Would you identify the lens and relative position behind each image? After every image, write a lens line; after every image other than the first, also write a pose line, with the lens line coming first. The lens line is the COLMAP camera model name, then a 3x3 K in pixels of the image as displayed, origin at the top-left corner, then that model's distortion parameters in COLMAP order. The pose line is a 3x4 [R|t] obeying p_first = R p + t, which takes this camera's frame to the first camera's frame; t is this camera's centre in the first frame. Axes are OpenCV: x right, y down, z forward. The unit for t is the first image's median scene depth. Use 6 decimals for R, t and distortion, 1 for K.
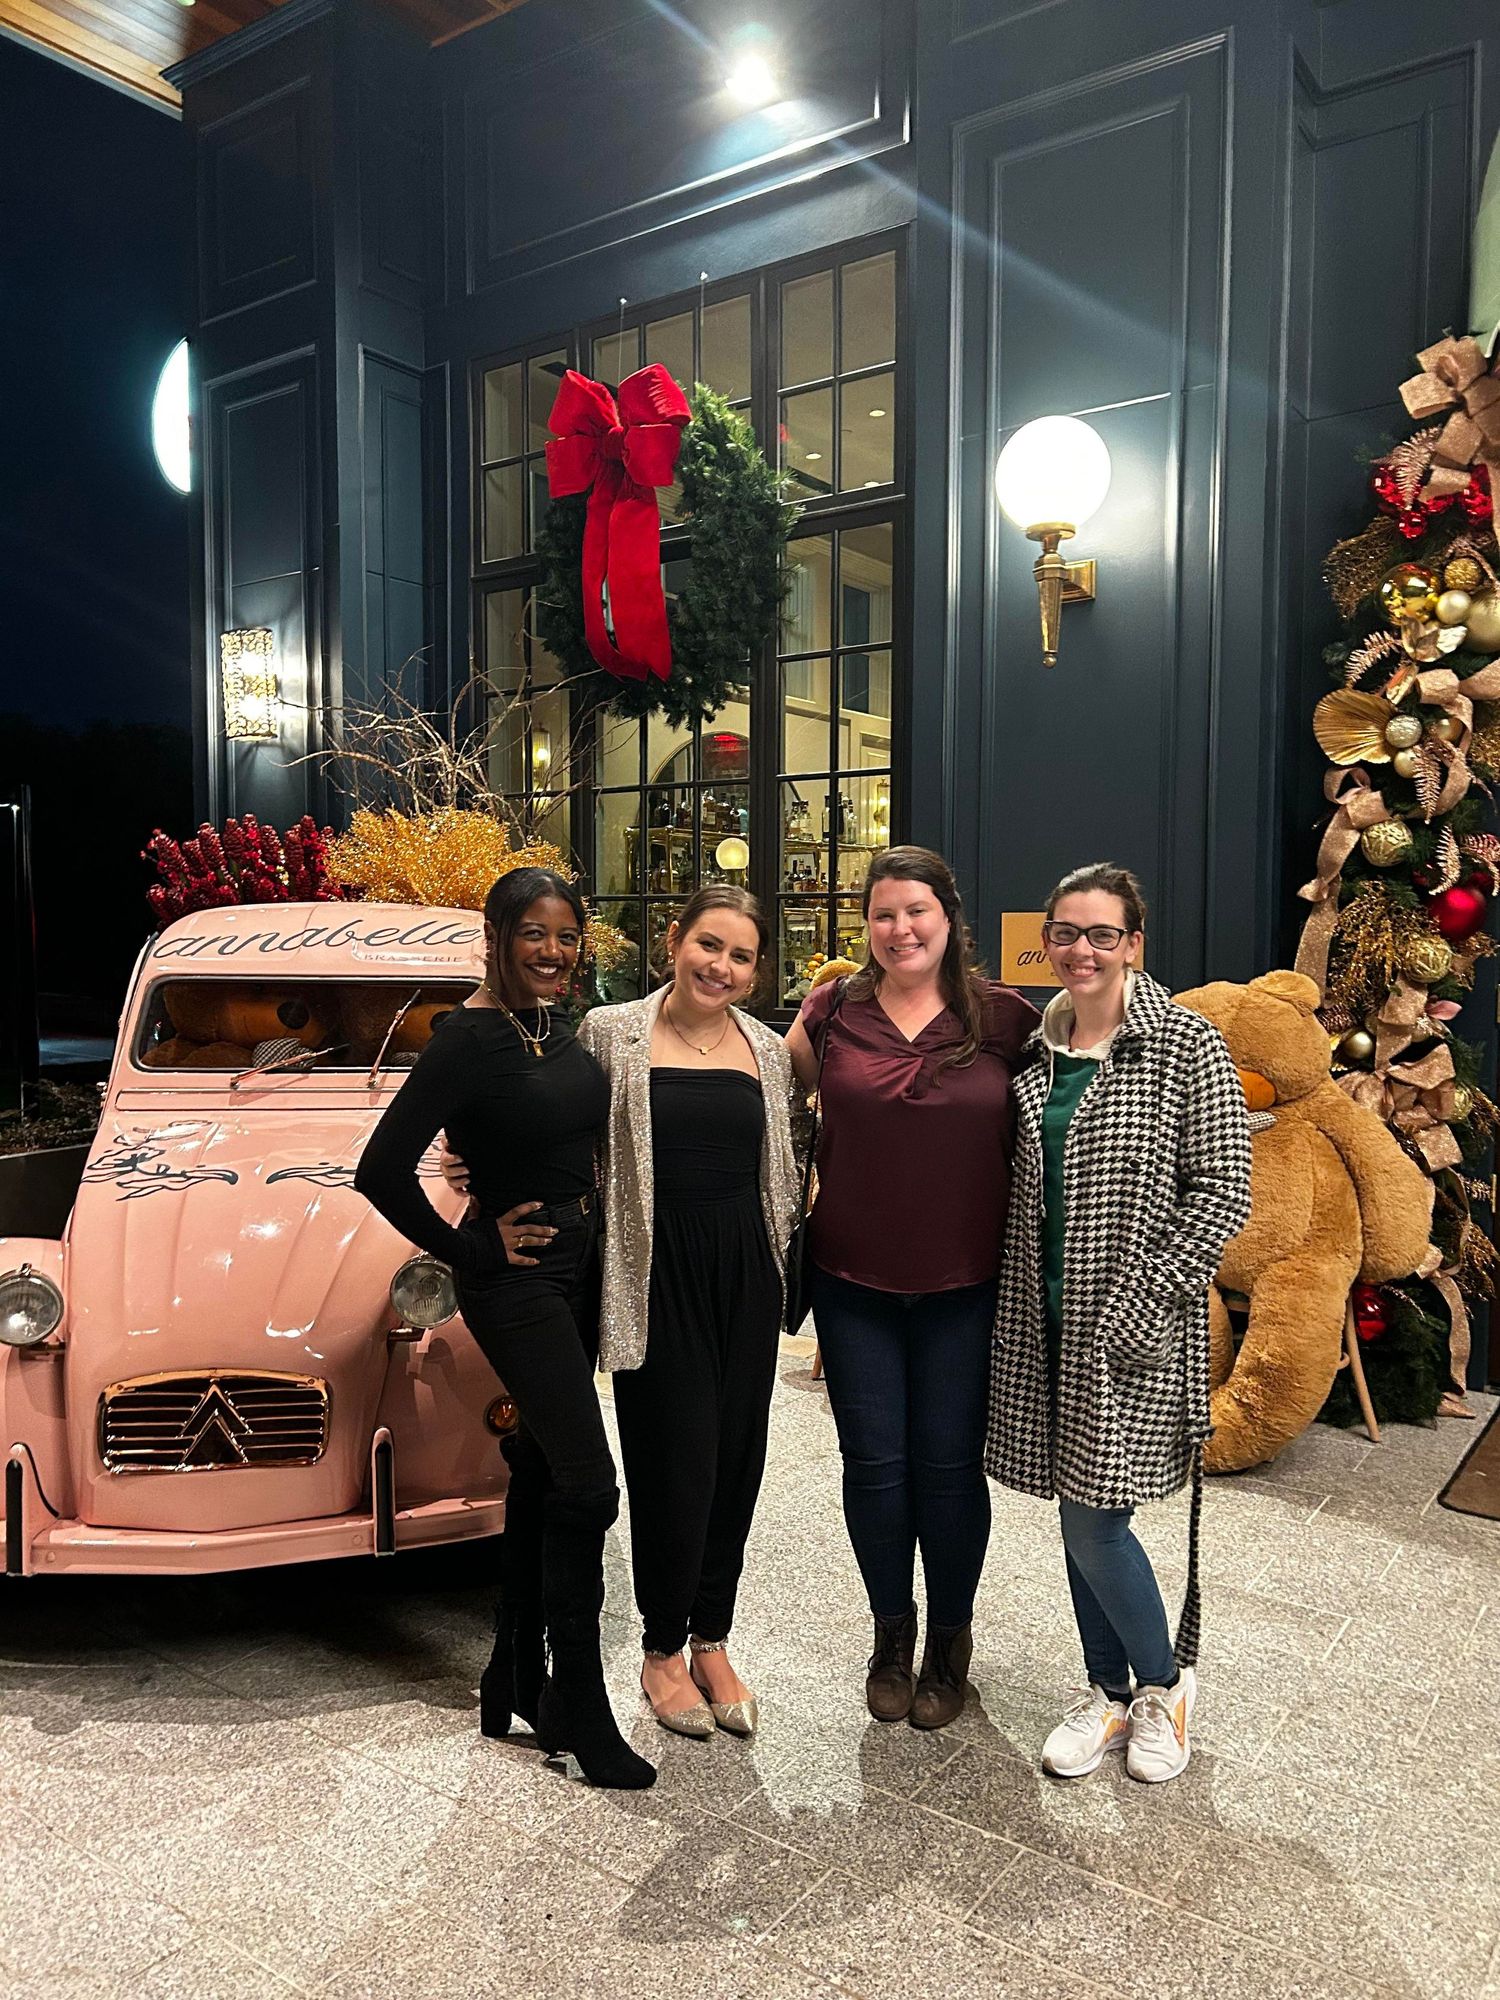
lens RADIAL K [[1593.9, 0, 740.3], [0, 1593.9, 996.1], [0, 0, 1]] dist [0.052954, -0.062217]
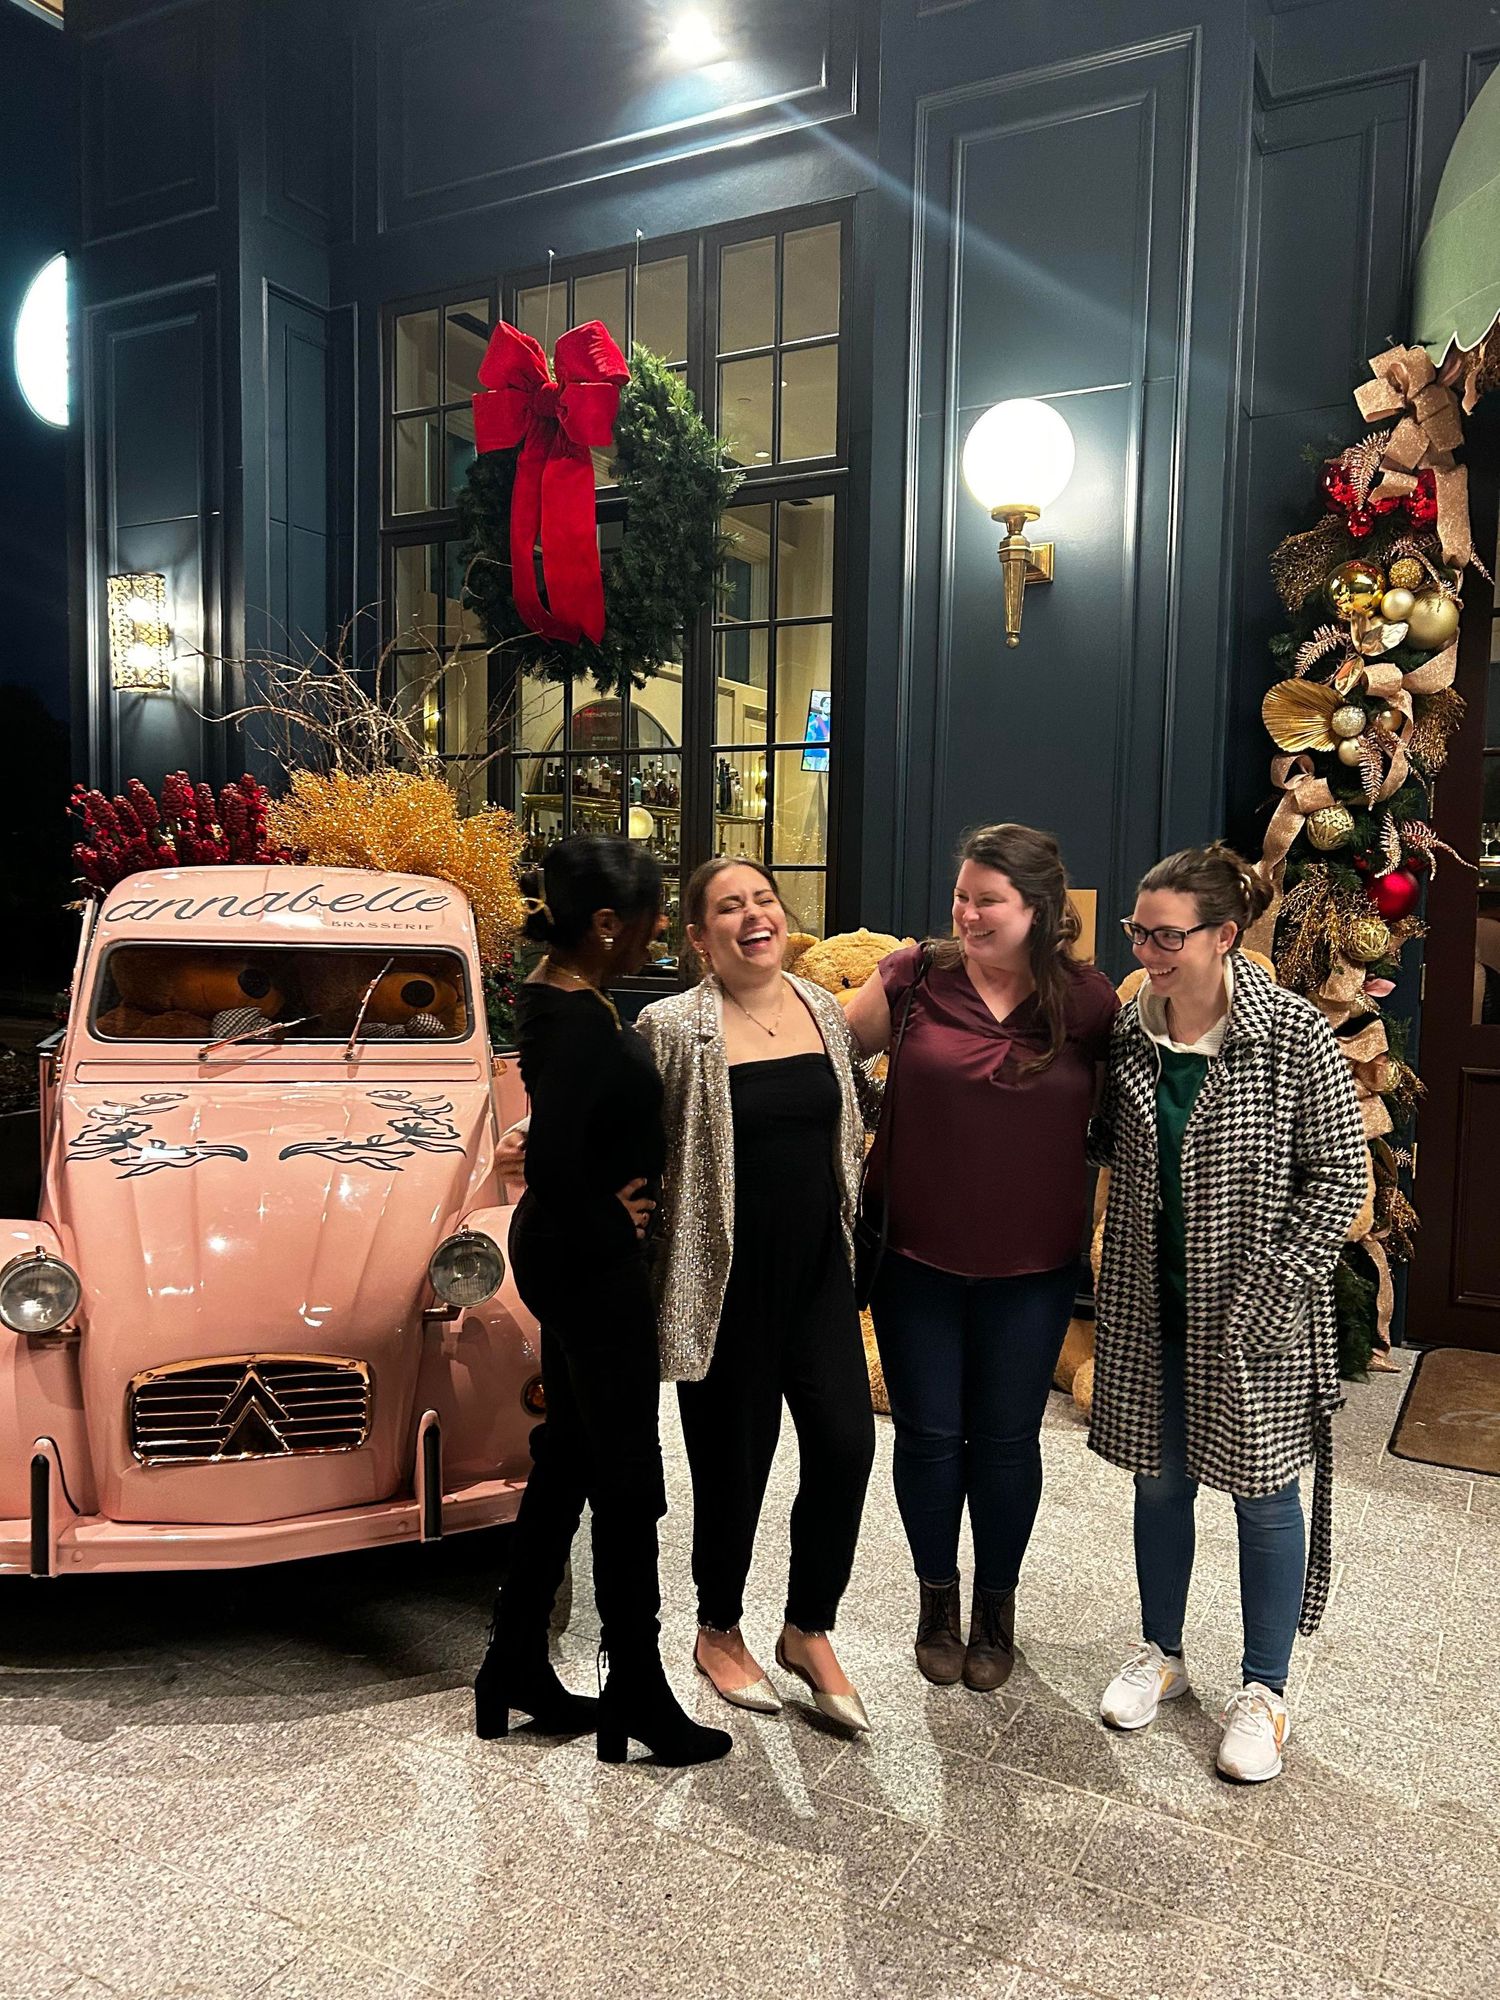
lens RADIAL K [[1593.9, 0, 740.3], [0, 1593.9, 996.1], [0, 0, 1]] dist [0.052954, -0.062217]
pose [[0.990723, 0.007540, 0.135690, -0.124747], [-0.010089, 0.999785, 0.018111, -0.000710], [-0.135524, -0.019312, 0.990586, 0.013276]]
